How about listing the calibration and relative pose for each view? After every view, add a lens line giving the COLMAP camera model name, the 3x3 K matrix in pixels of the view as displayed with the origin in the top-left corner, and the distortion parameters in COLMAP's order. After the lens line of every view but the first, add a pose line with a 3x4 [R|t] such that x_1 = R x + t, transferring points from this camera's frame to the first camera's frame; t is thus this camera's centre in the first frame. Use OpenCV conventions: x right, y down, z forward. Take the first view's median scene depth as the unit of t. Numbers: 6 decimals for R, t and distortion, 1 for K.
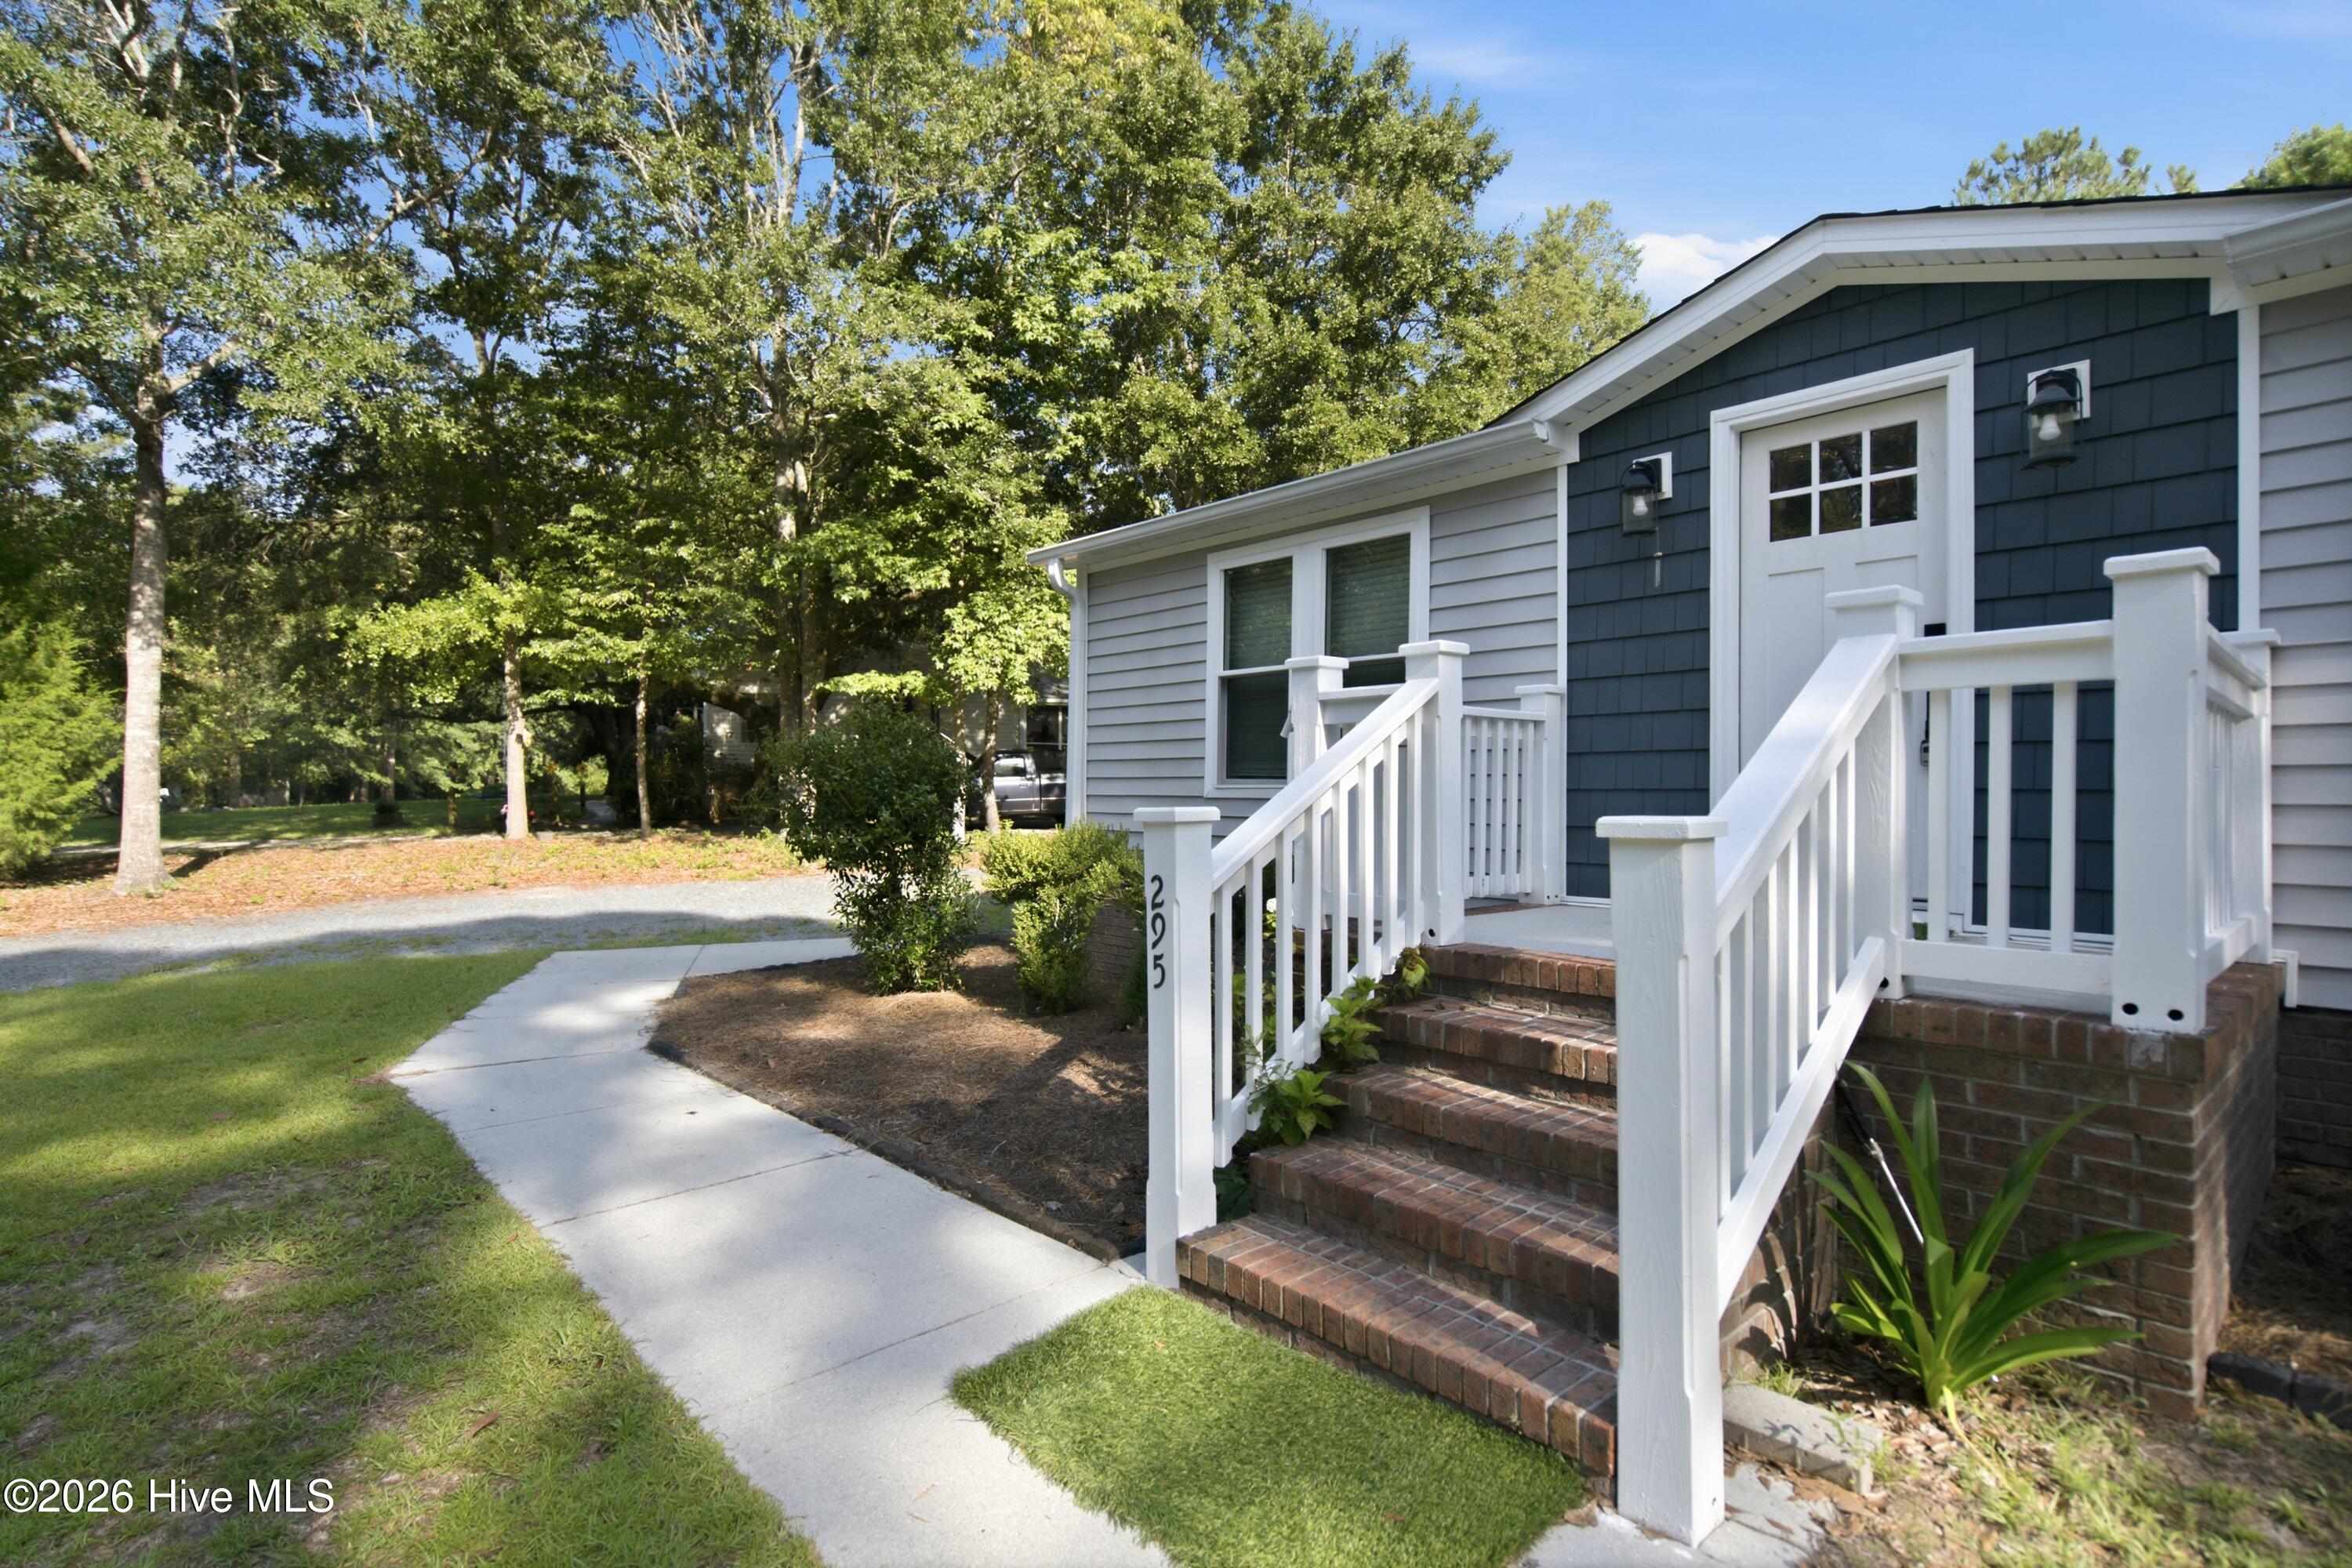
lens RADIAL K [[1178.6, 0, 1176.0], [0, 1178.6, 784.0], [0, 0, 1]] dist [0.000022, -0.000110]
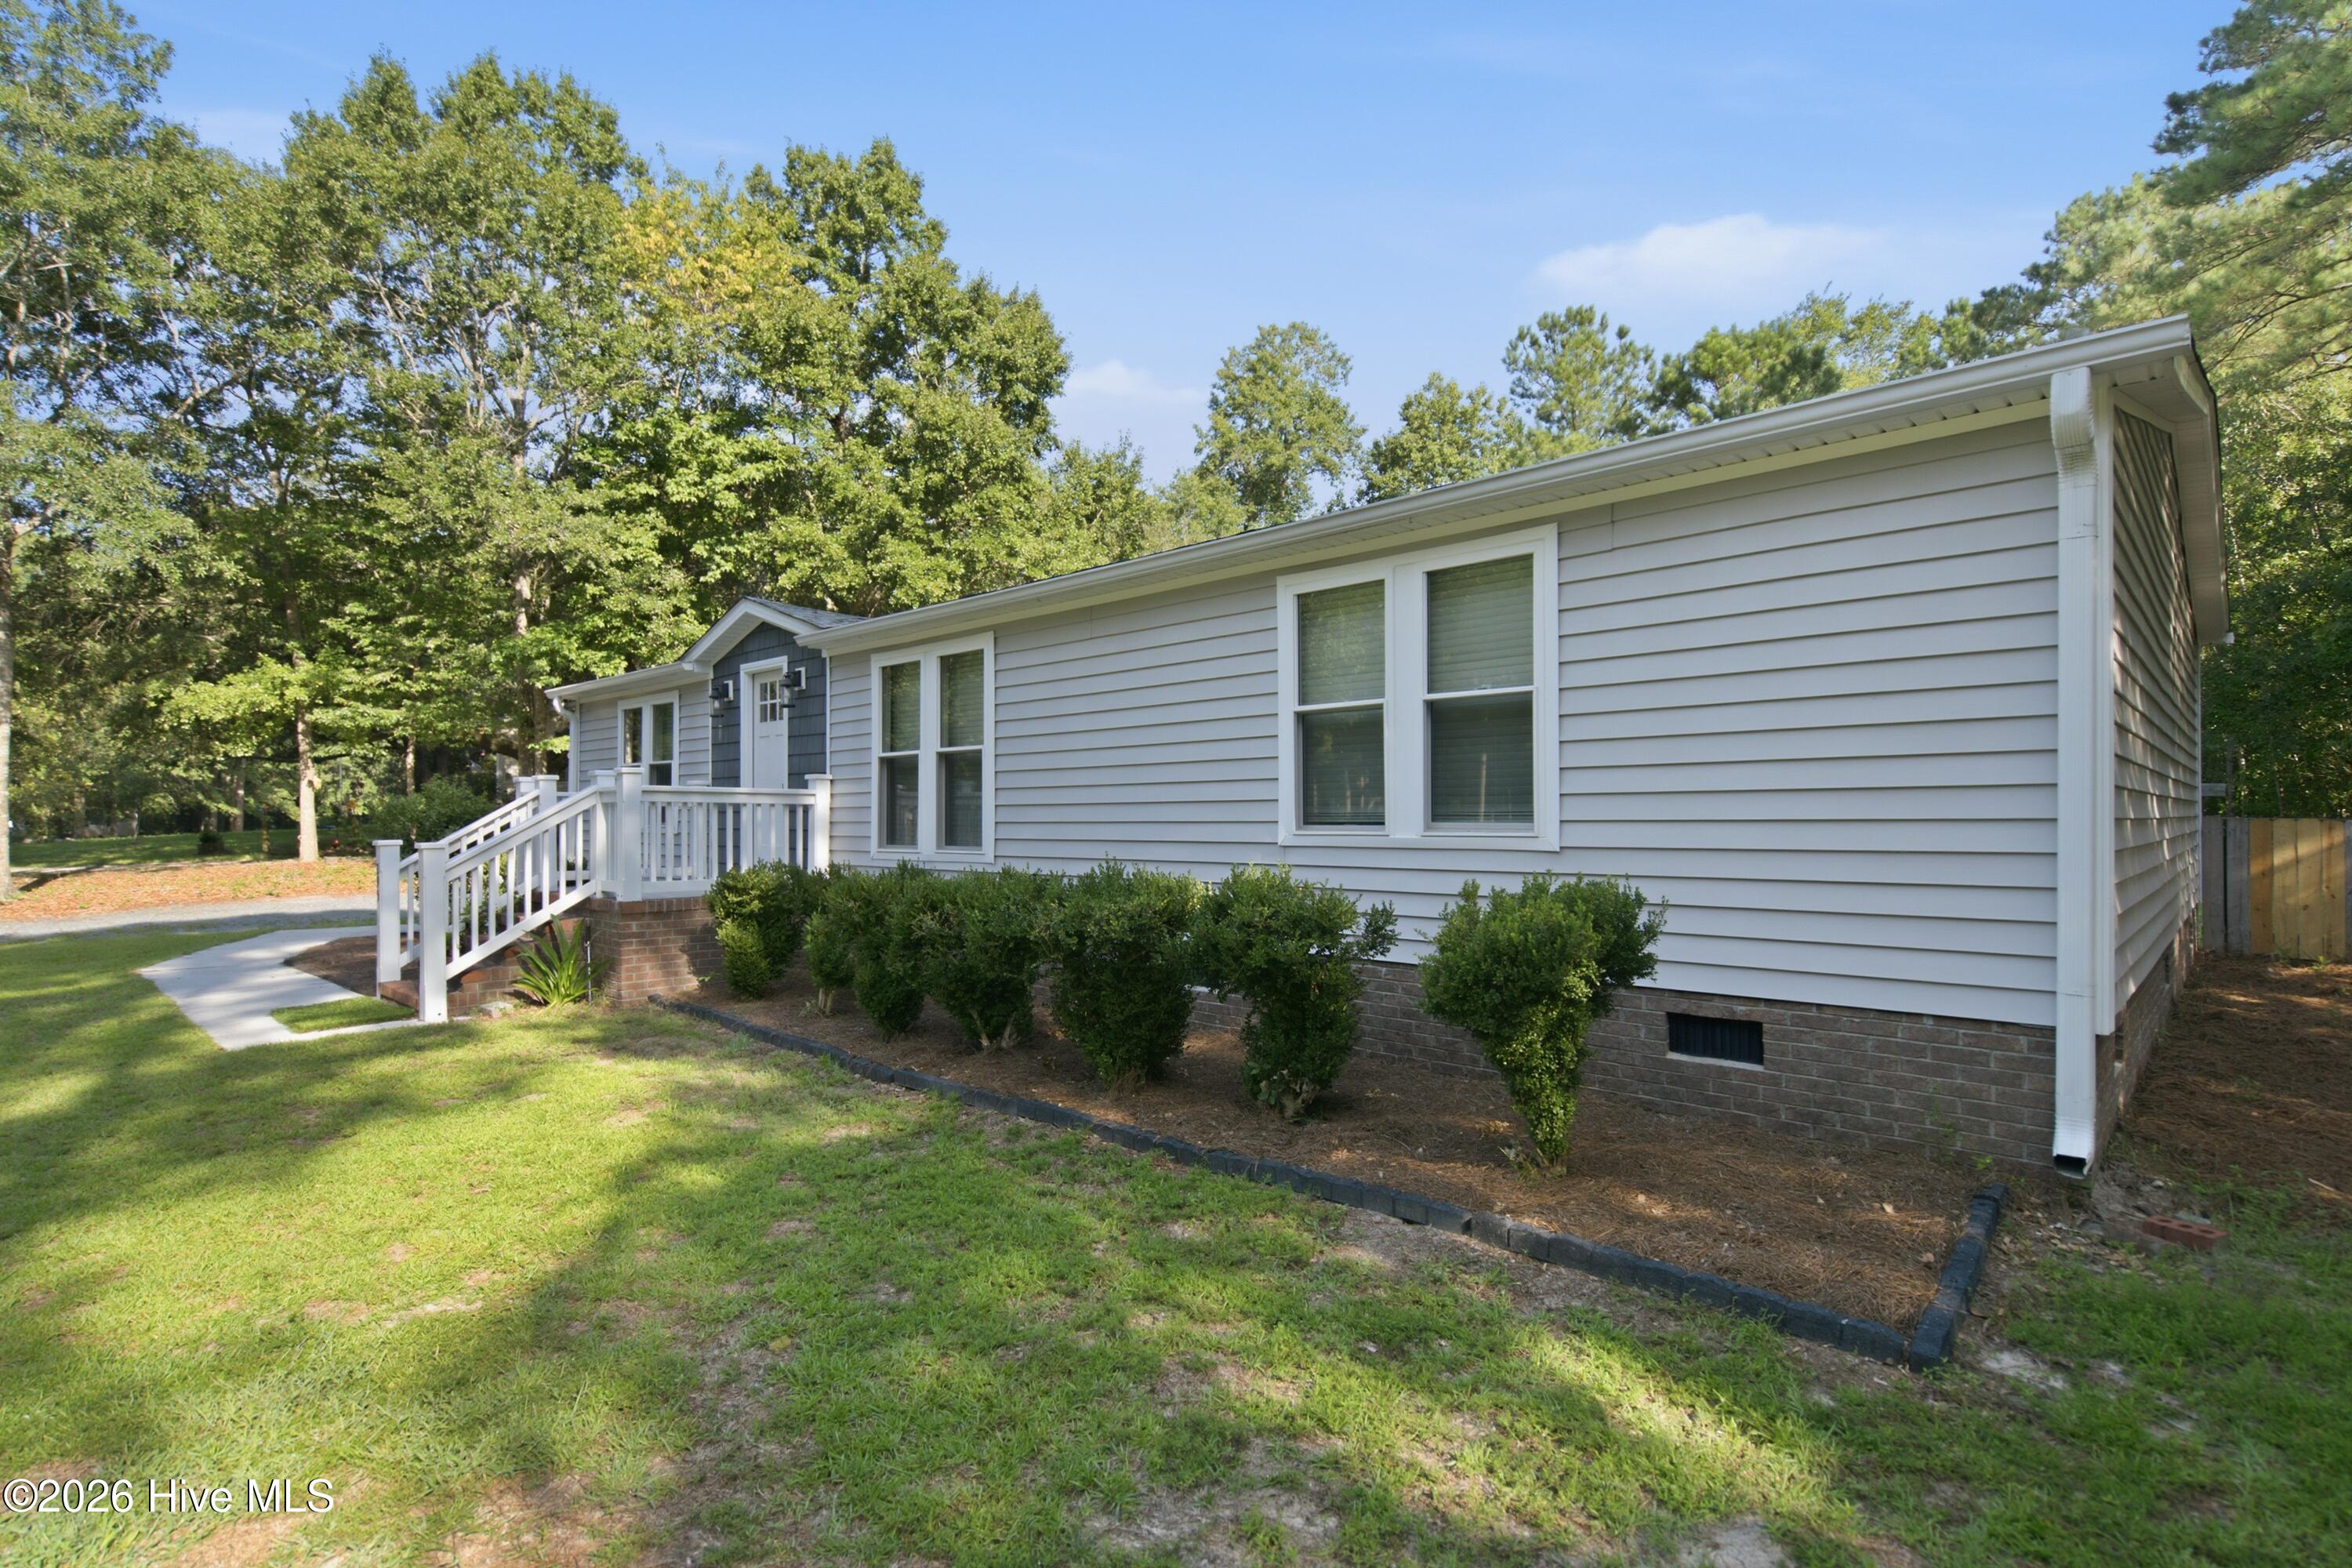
lens RADIAL K [[1126.0, 0, 1174.9], [0, 1126.0, 805.9], [0, 0, 1]] dist [-0.011758, -0.000598]
pose [[0.994795, -0.007169, 0.101642, 0.265441], [0.007165, 0.999974, 0.000408, -0.008473], [-0.101642, 0.000323, 0.994821, -0.315611]]
